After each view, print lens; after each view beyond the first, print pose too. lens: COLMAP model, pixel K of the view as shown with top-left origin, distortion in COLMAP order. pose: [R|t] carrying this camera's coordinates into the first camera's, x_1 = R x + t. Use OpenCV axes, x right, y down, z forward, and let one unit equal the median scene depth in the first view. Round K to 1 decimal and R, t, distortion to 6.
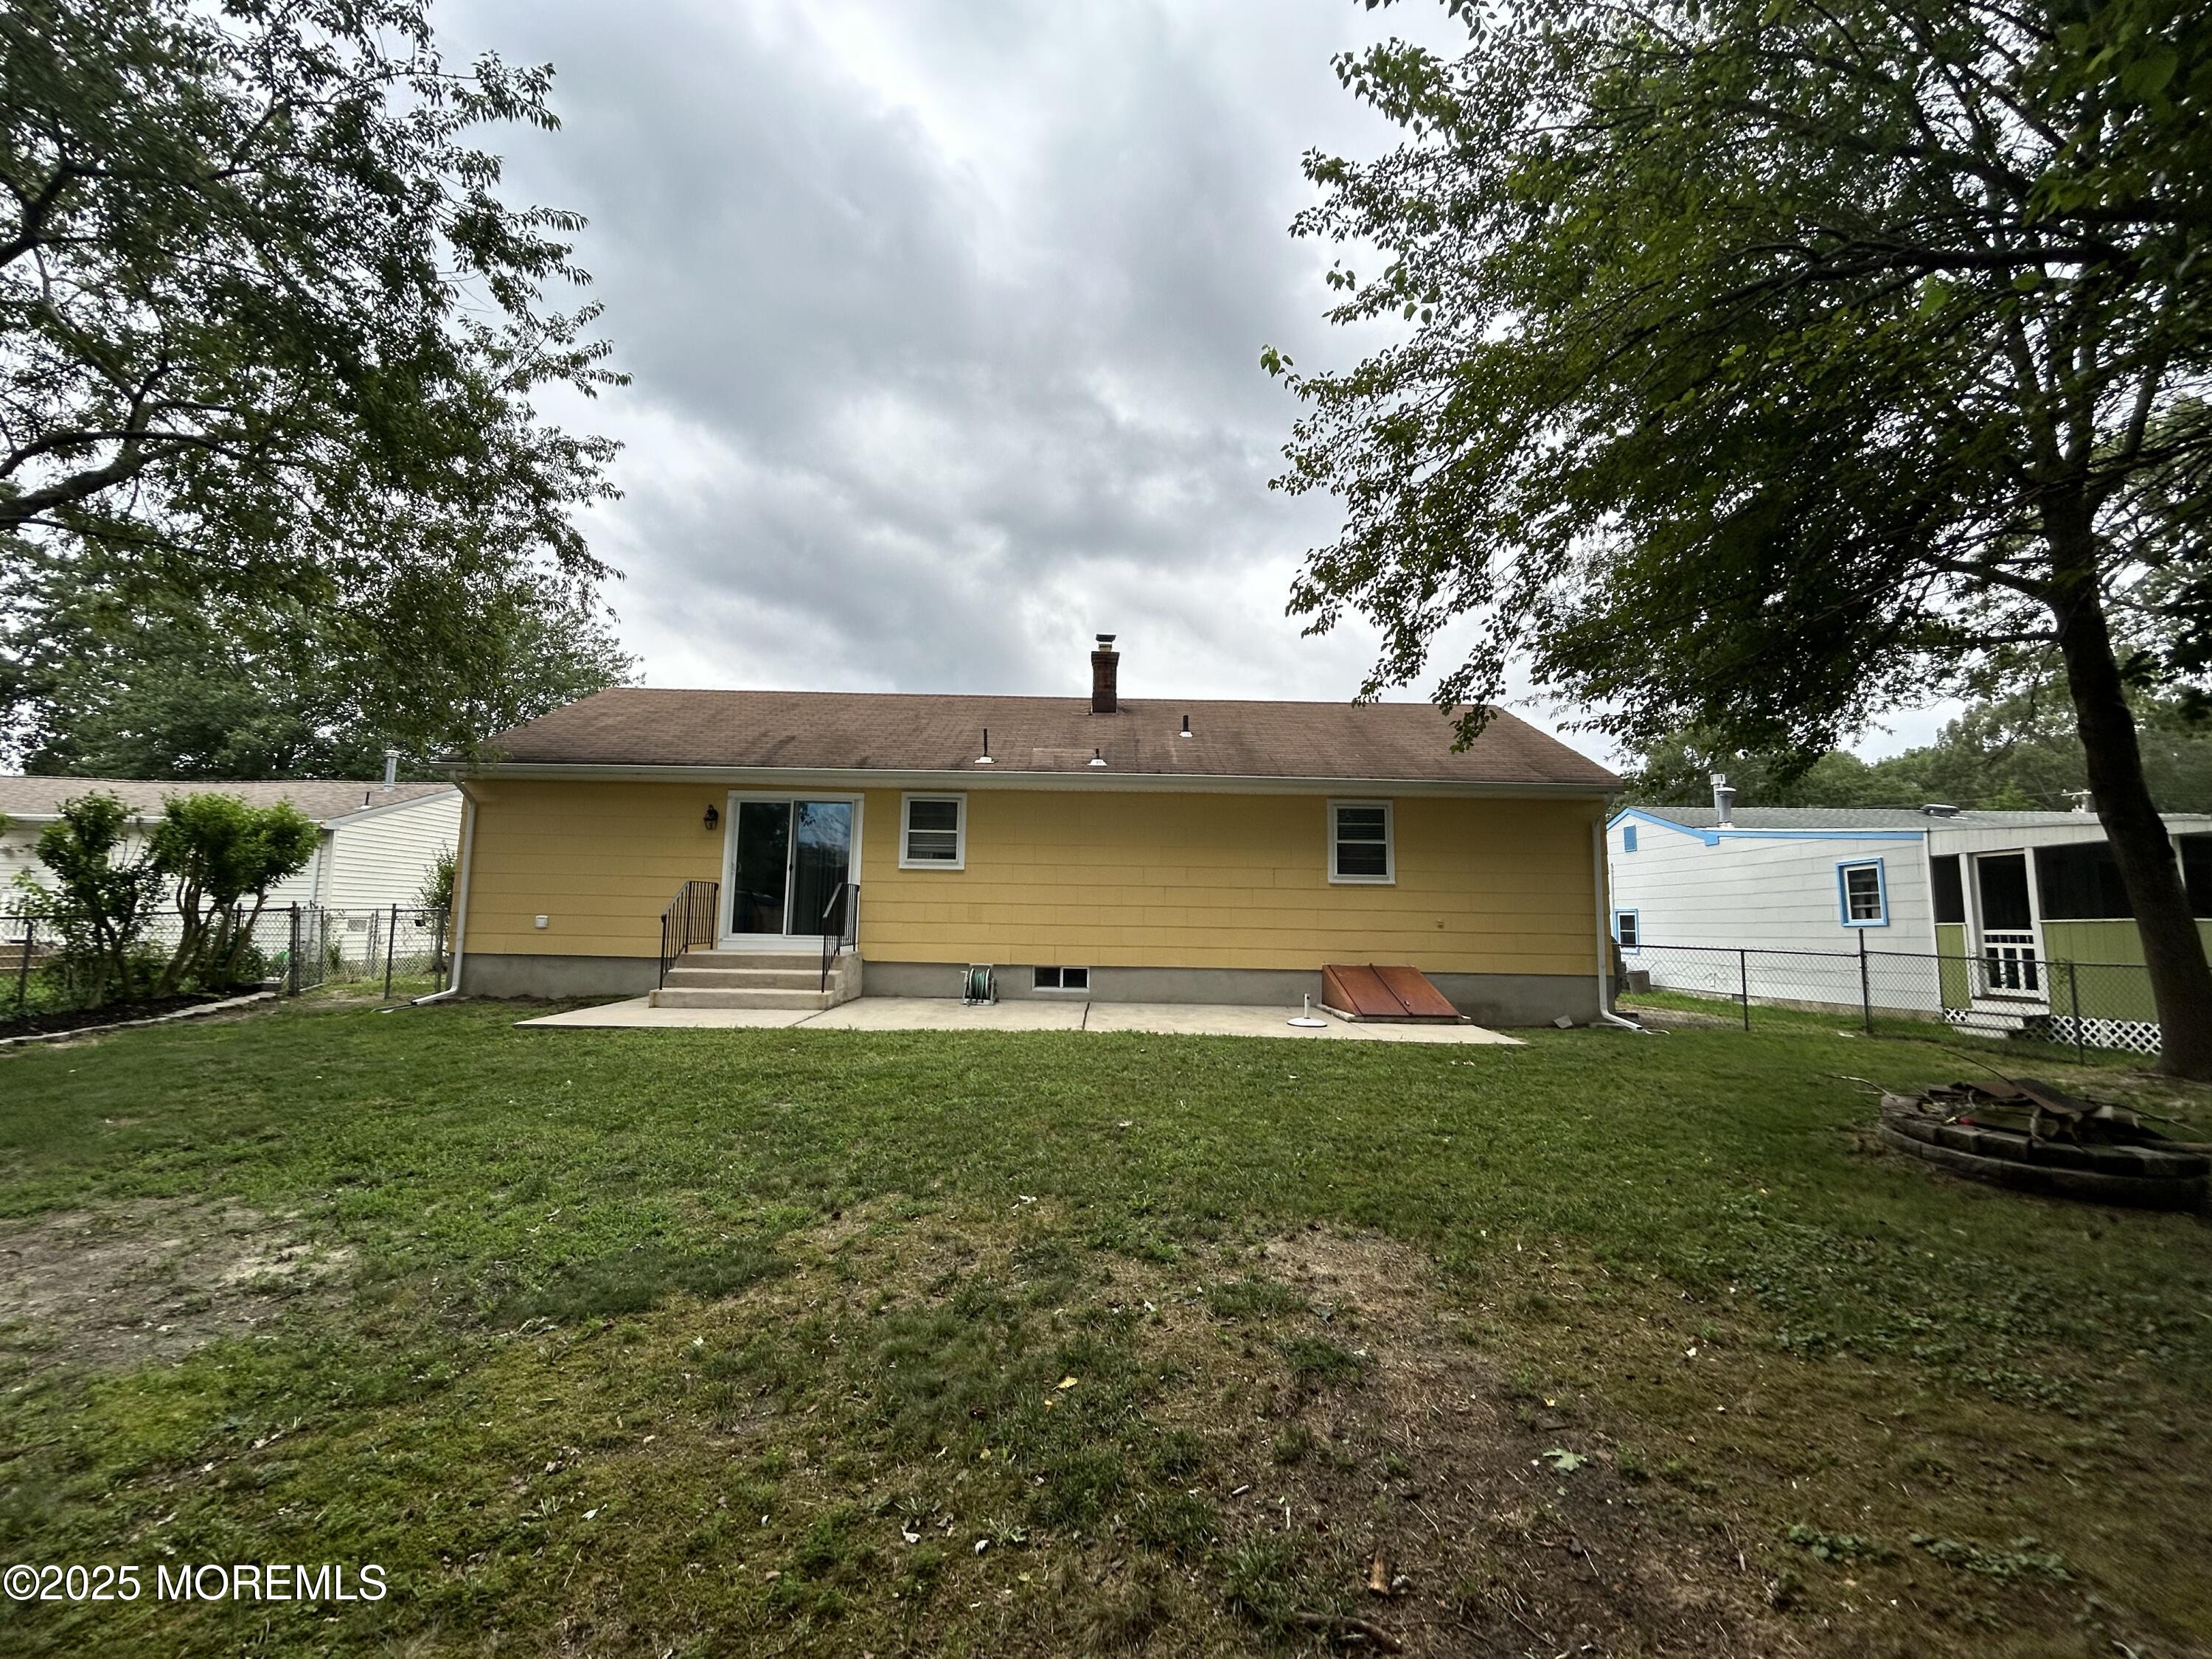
lens RADIAL K [[876.5, 0, 1106.0], [0, 876.5, 829.5], [0, 0, 1]] dist [-0.017378, -0.000022]
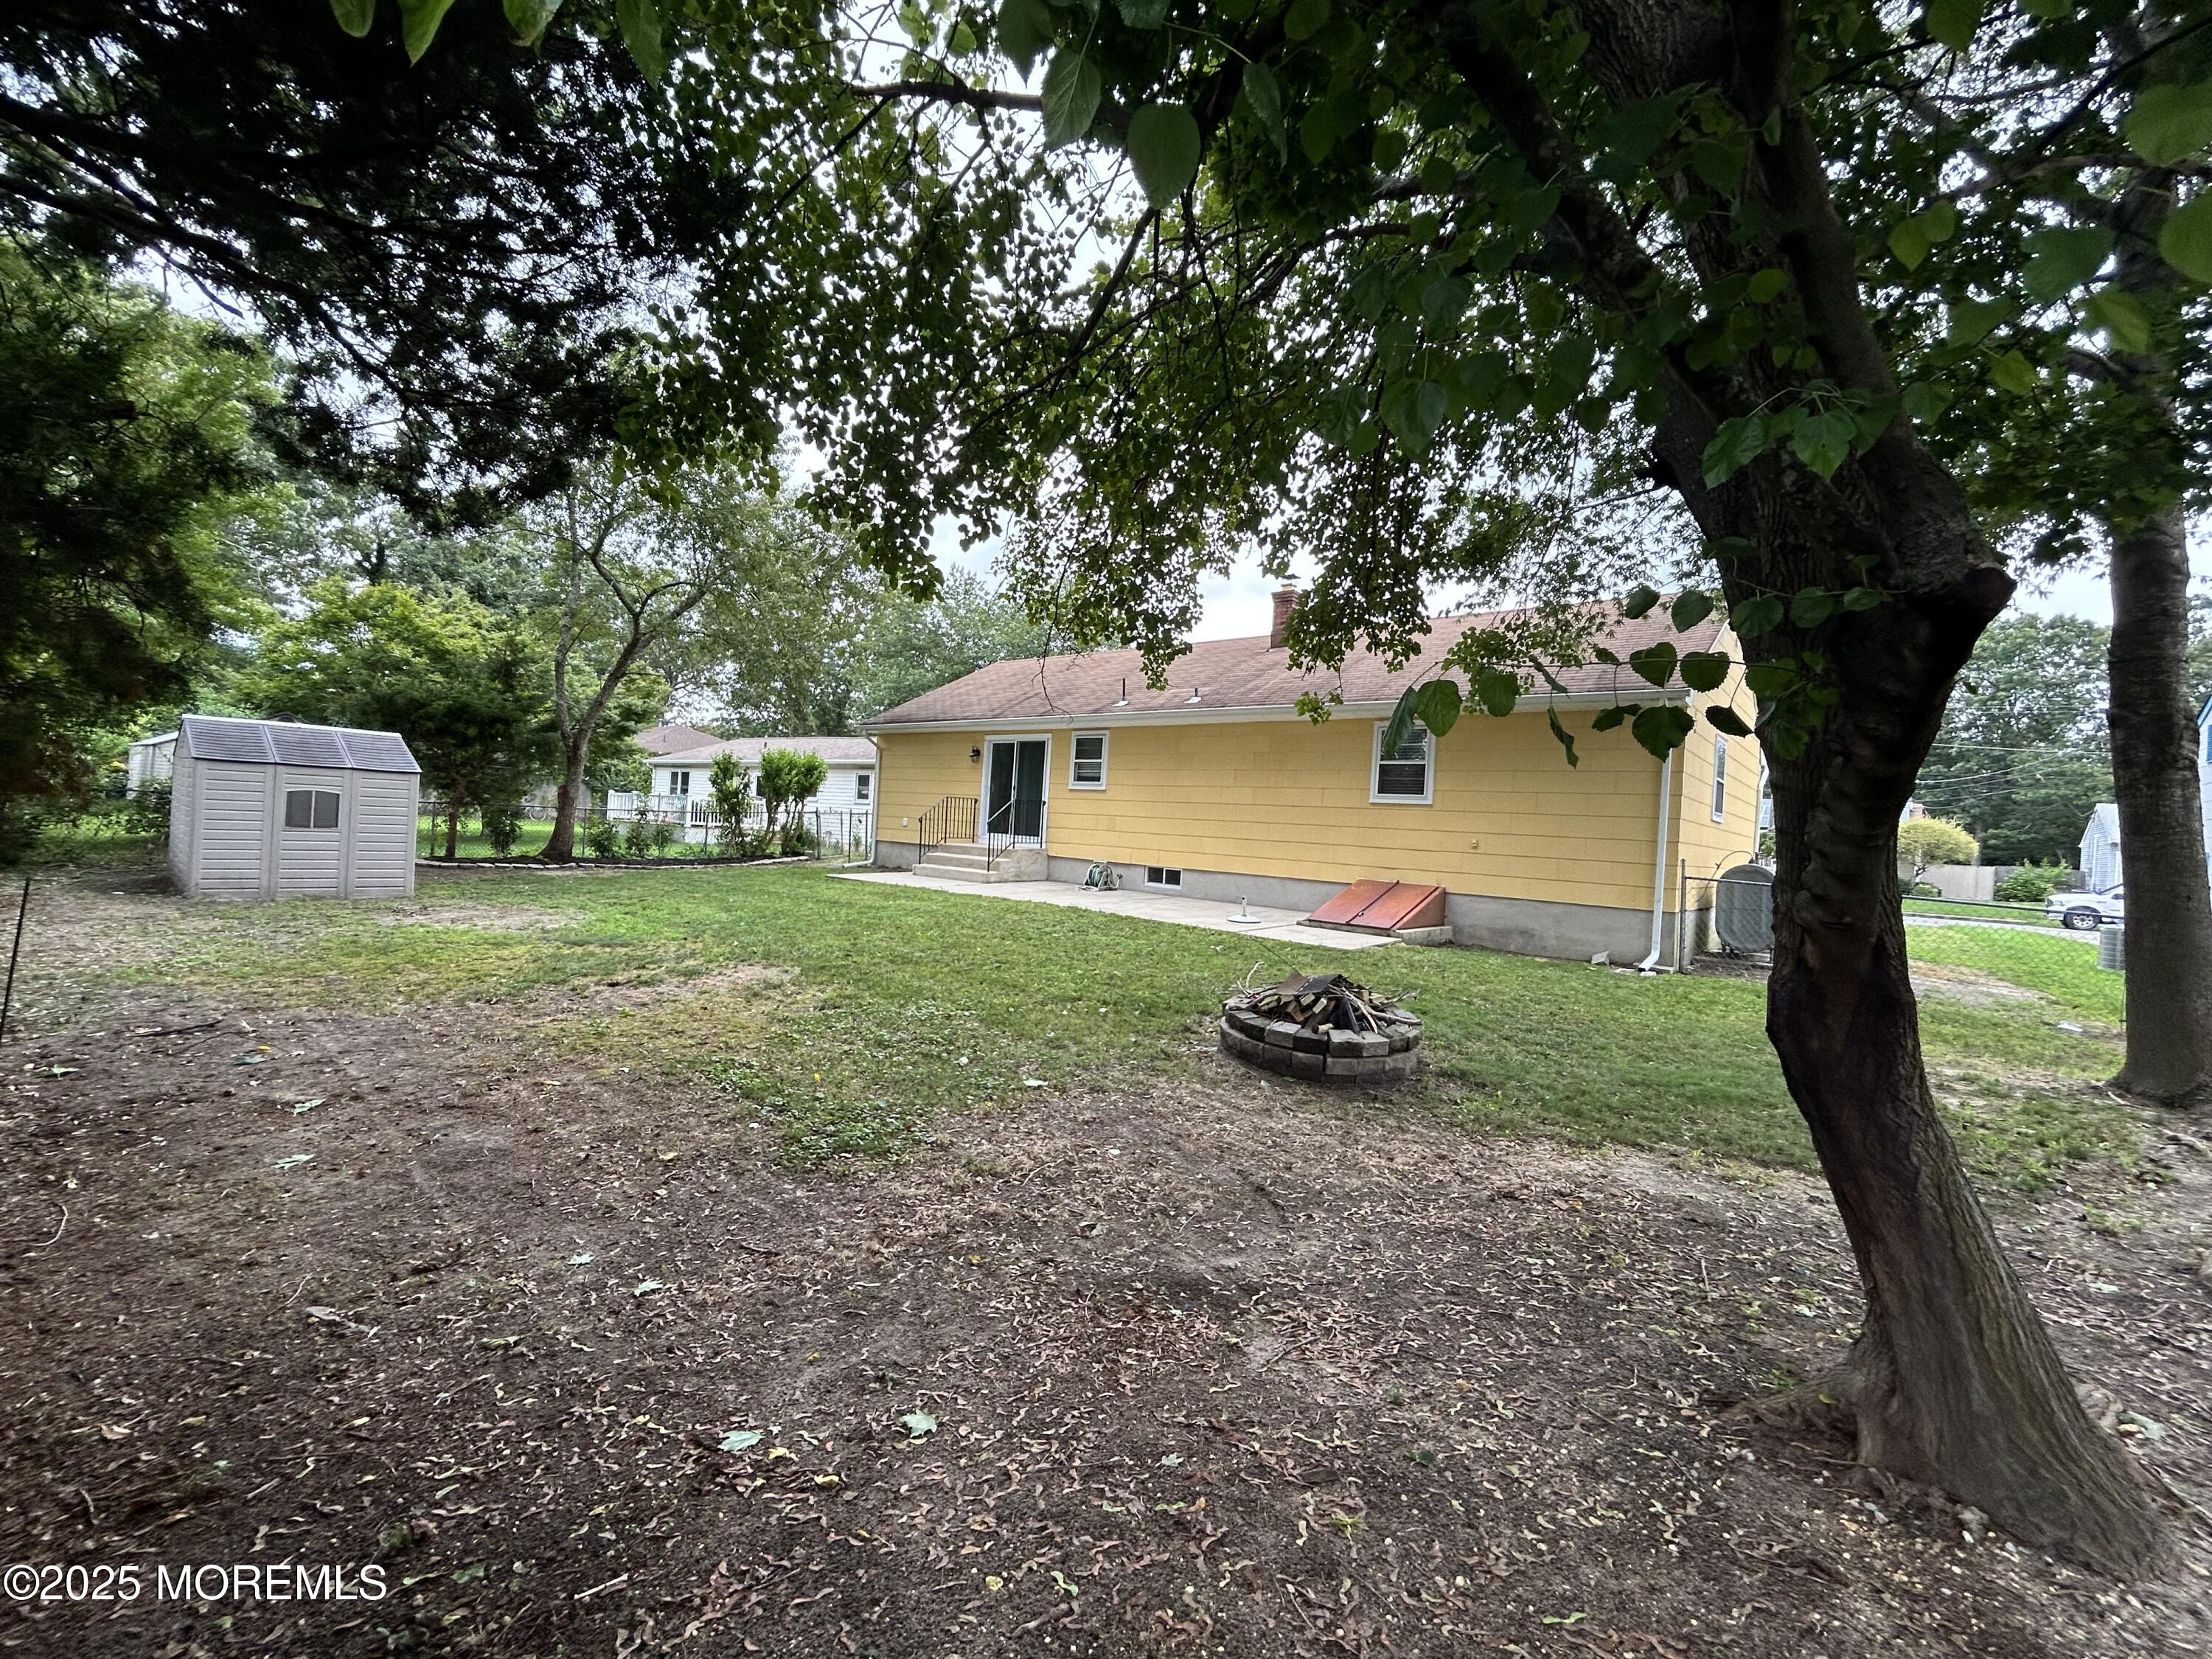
lens RADIAL K [[876.5, 0, 1106.0], [0, 876.5, 829.5], [0, 0, 1]] dist [-0.017378, -0.000022]
pose [[0.774193, 0.026814, -0.632382, 0.668860], [0.025744, 0.996942, 0.073788, 0.008976], [0.632426, -0.073406, 0.771135, -0.004596]]
